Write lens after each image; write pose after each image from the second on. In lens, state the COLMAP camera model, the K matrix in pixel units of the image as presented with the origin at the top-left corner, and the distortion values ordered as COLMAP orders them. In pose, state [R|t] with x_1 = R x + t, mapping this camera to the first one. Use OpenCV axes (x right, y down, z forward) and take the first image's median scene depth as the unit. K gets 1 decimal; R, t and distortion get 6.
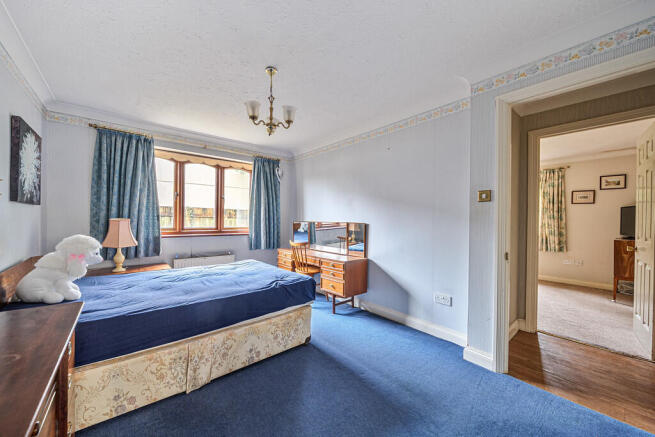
lens RADIAL K [[249.4, 0, 325.2], [0, 249.4, 216.5], [0, 0, 1]] dist [0.009637, 0.000391]
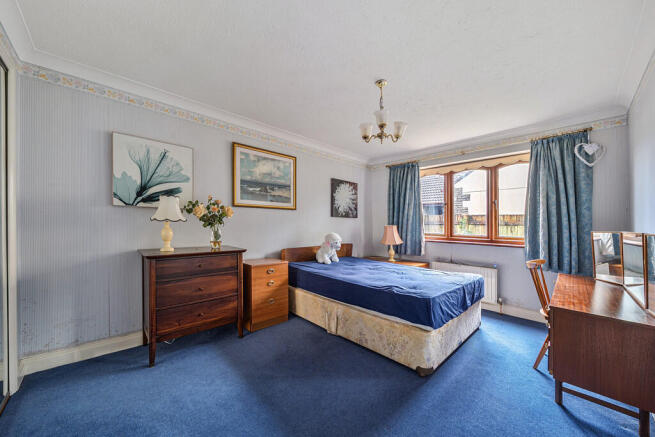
lens RADIAL K [[249.4, 0, 322.6], [0, 249.4, 225.1], [0, 0, 1]] dist [0.009637, 0.000391]
pose [[0.042909, -0.004339, -0.999070, 0.845770], [-0.004578, 0.999979, -0.004540, 0.021384], [0.999069, 0.004768, 0.042888, 0.723921]]
